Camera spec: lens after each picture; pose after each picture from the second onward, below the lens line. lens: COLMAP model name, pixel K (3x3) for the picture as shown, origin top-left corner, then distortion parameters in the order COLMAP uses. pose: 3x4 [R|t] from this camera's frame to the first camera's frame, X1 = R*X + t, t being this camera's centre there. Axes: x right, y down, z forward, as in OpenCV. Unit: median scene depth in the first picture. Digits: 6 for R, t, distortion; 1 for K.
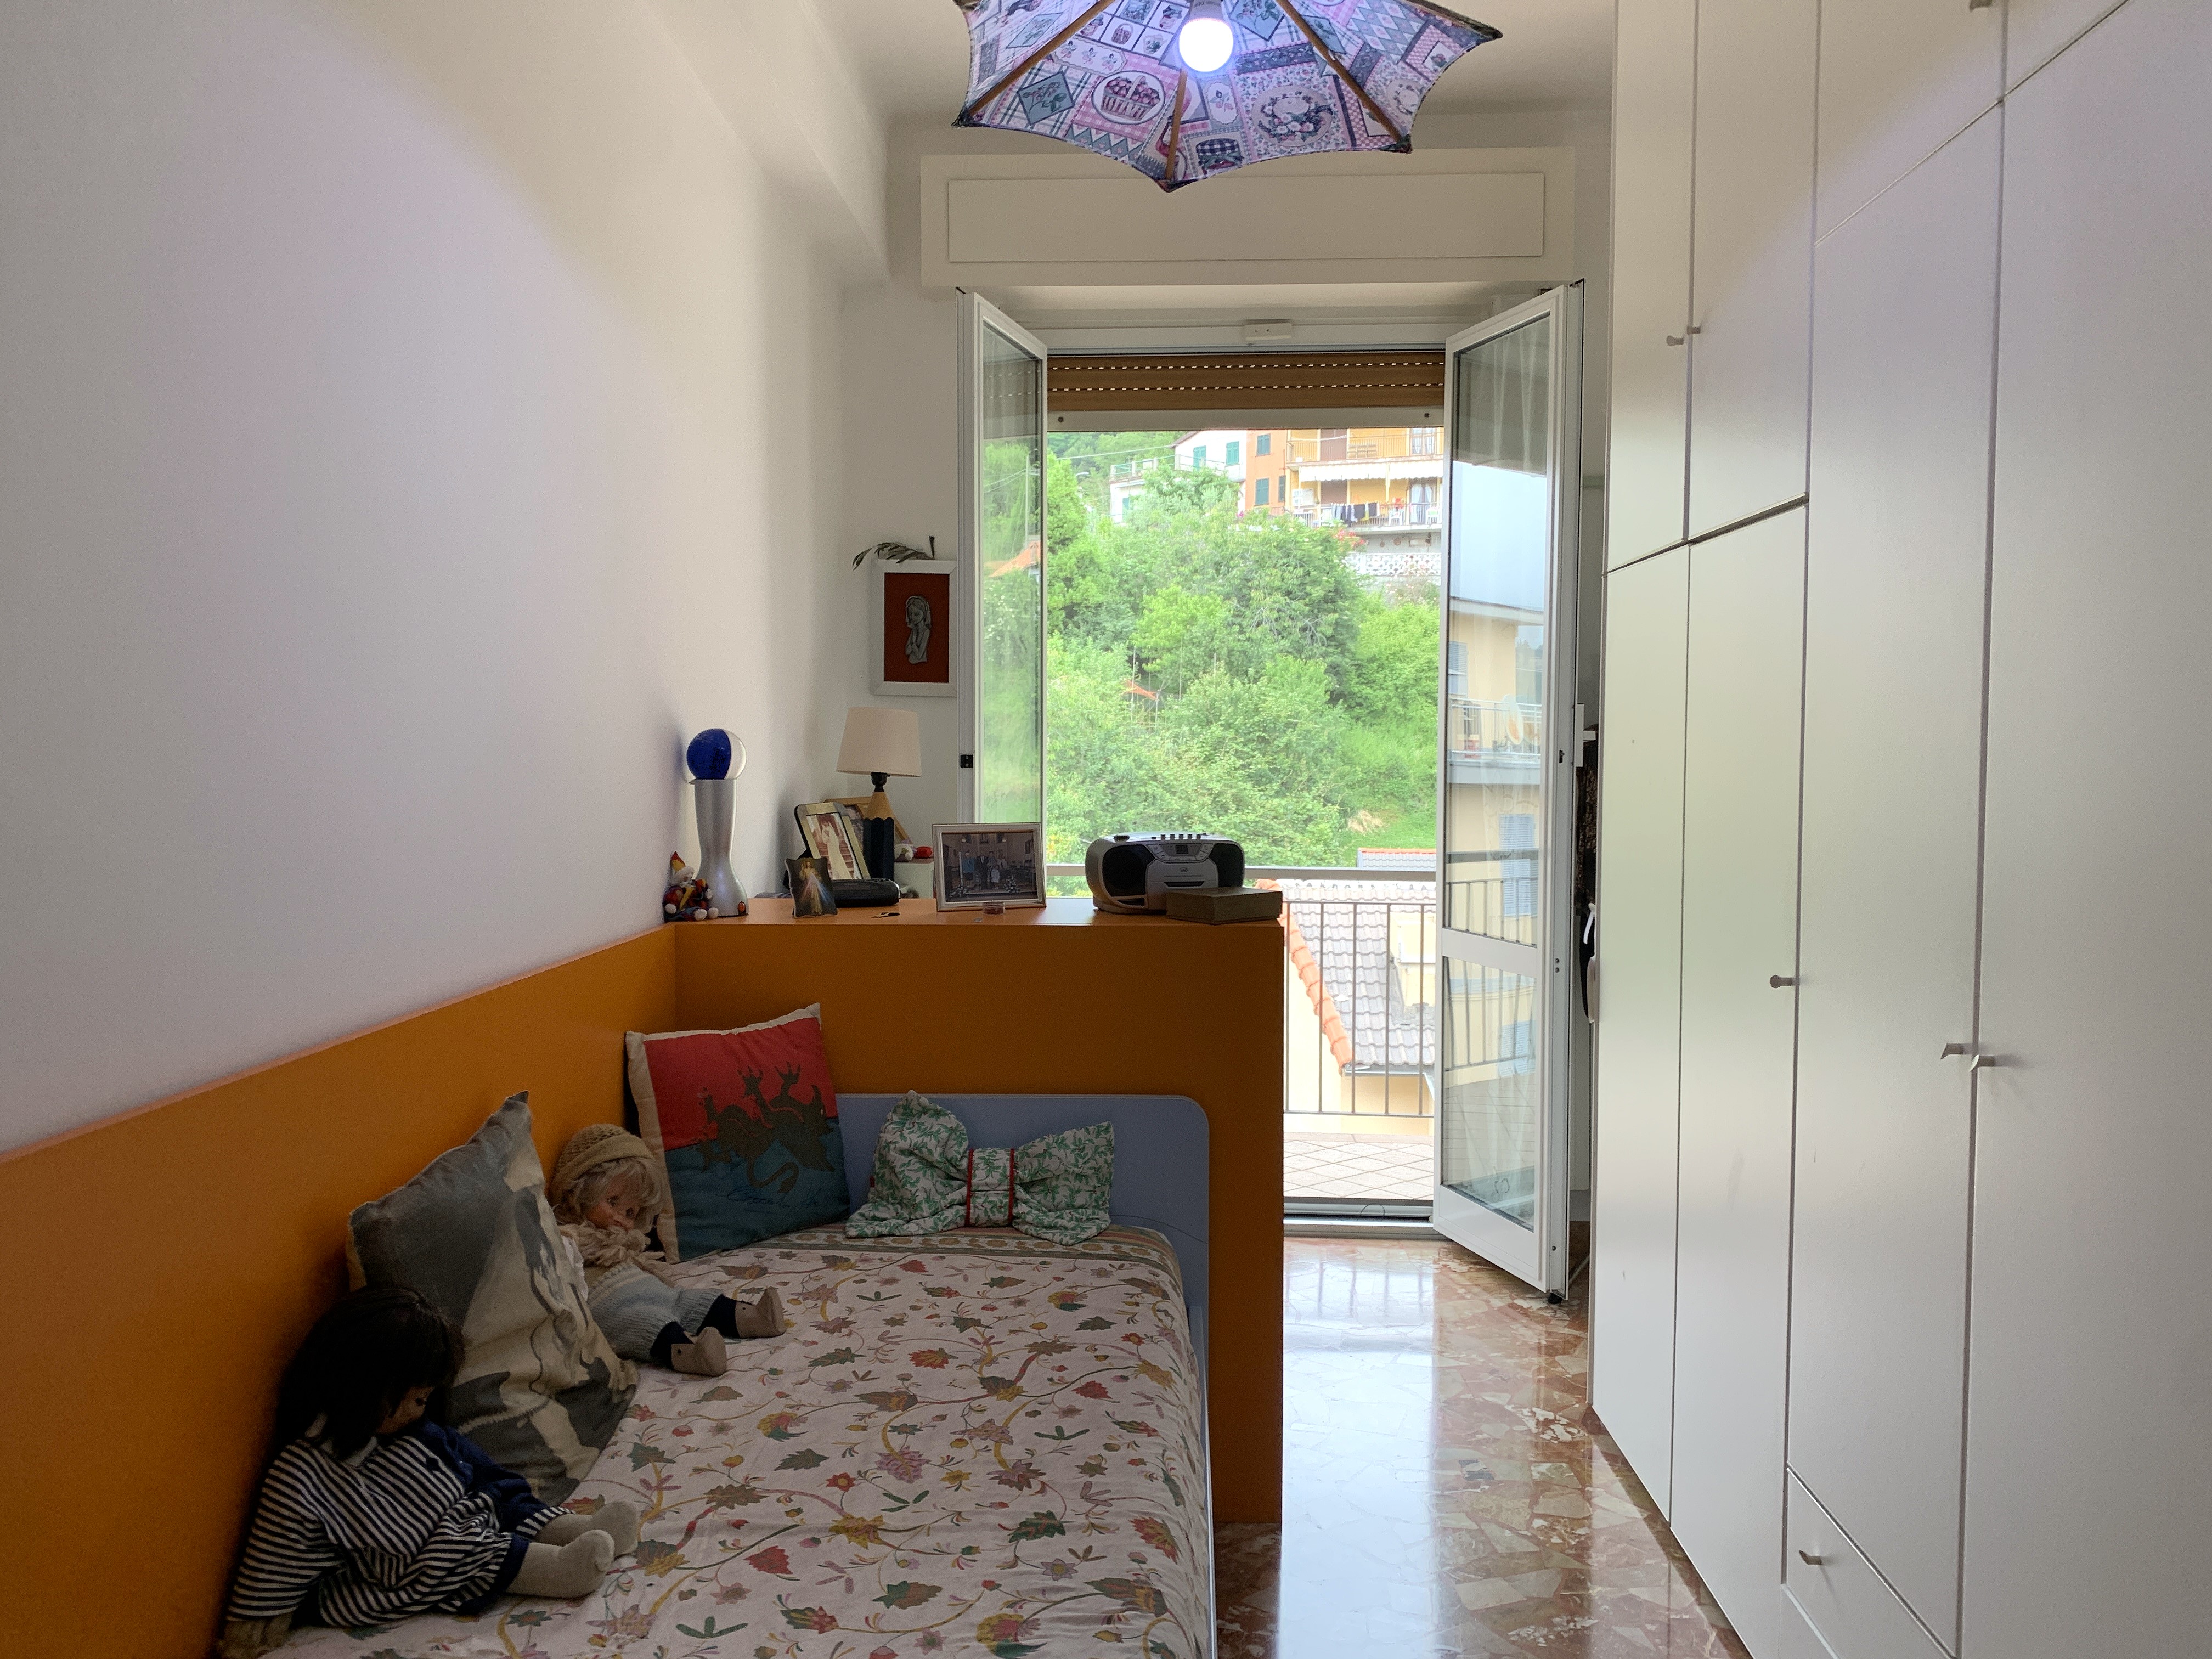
lens RADIAL K [[1701.8, 0, 1112.1], [0, 1701.8, 834.4], [0, 0, 1]] dist [0.037954, -0.044260]
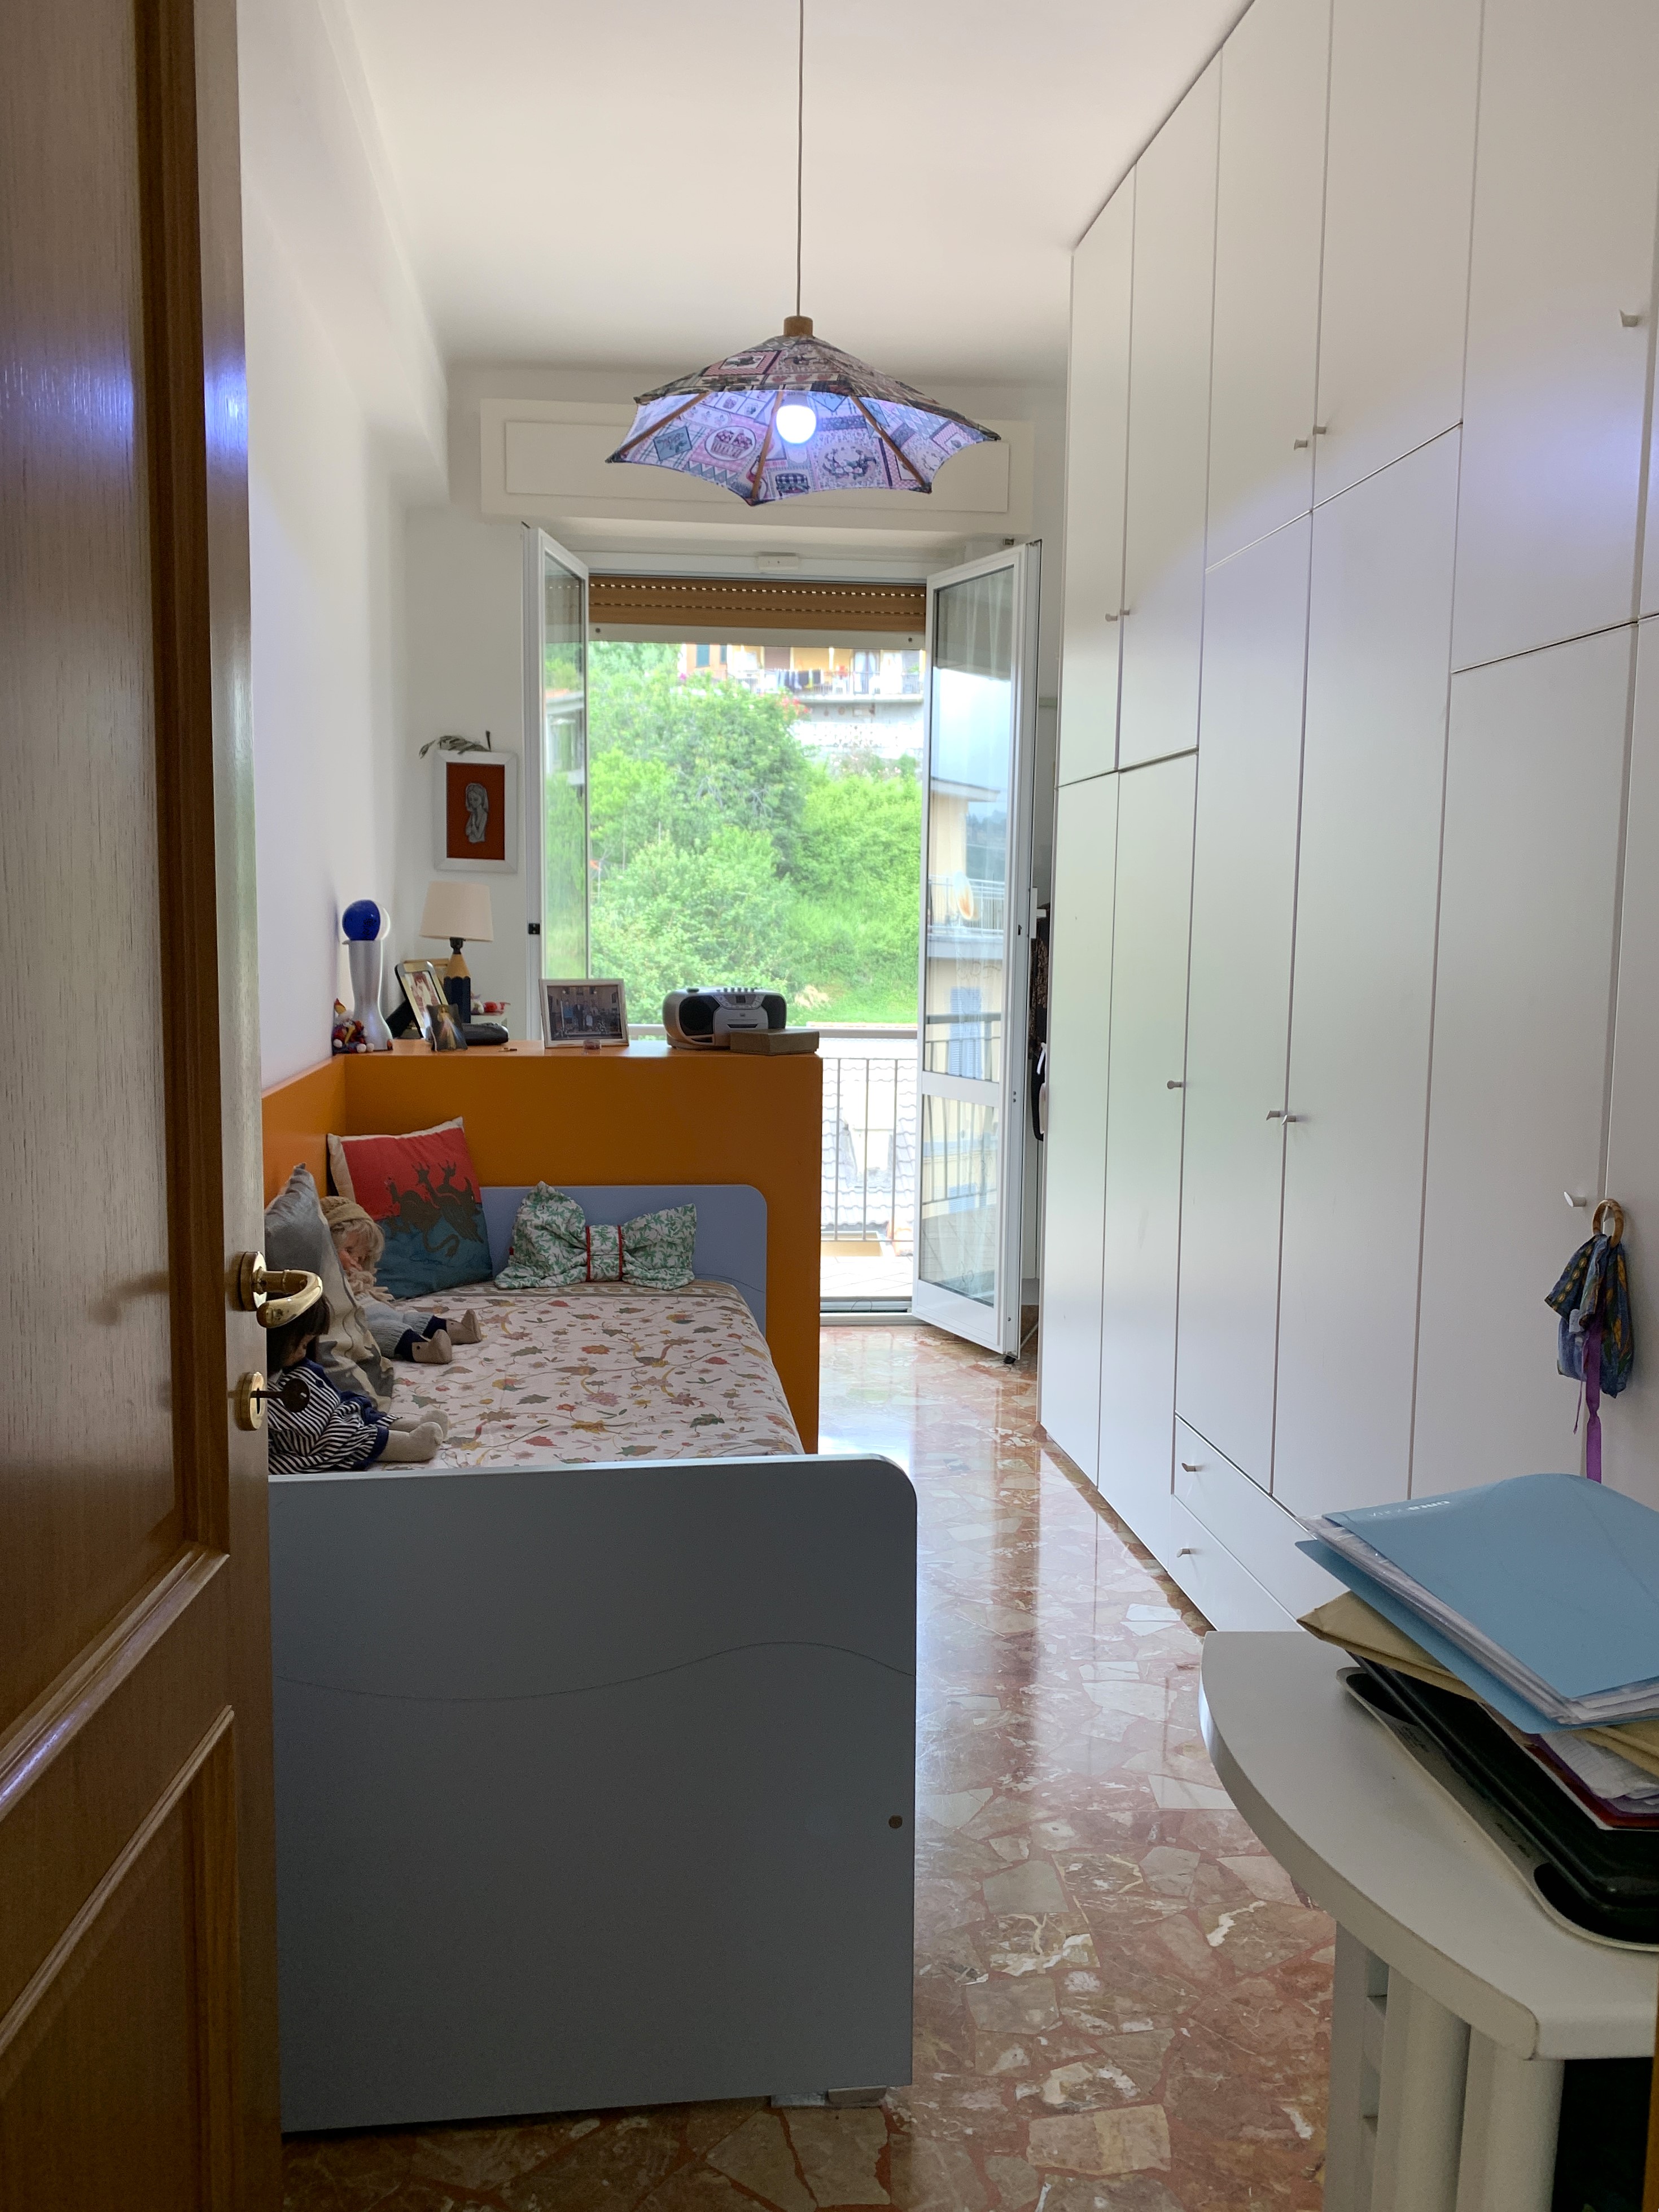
lens RADIAL K [[1701.6, 0, 822.6], [0, 1701.6, 1112.5], [0, 0, 1]] dist [0.037954, -0.044260]
pose [[0.988406, -0.006597, 0.151692, -0.097449], [-0.002736, 0.998120, 0.061237, 0.016264], [-0.151811, -0.060942, 0.986529, -0.301073]]
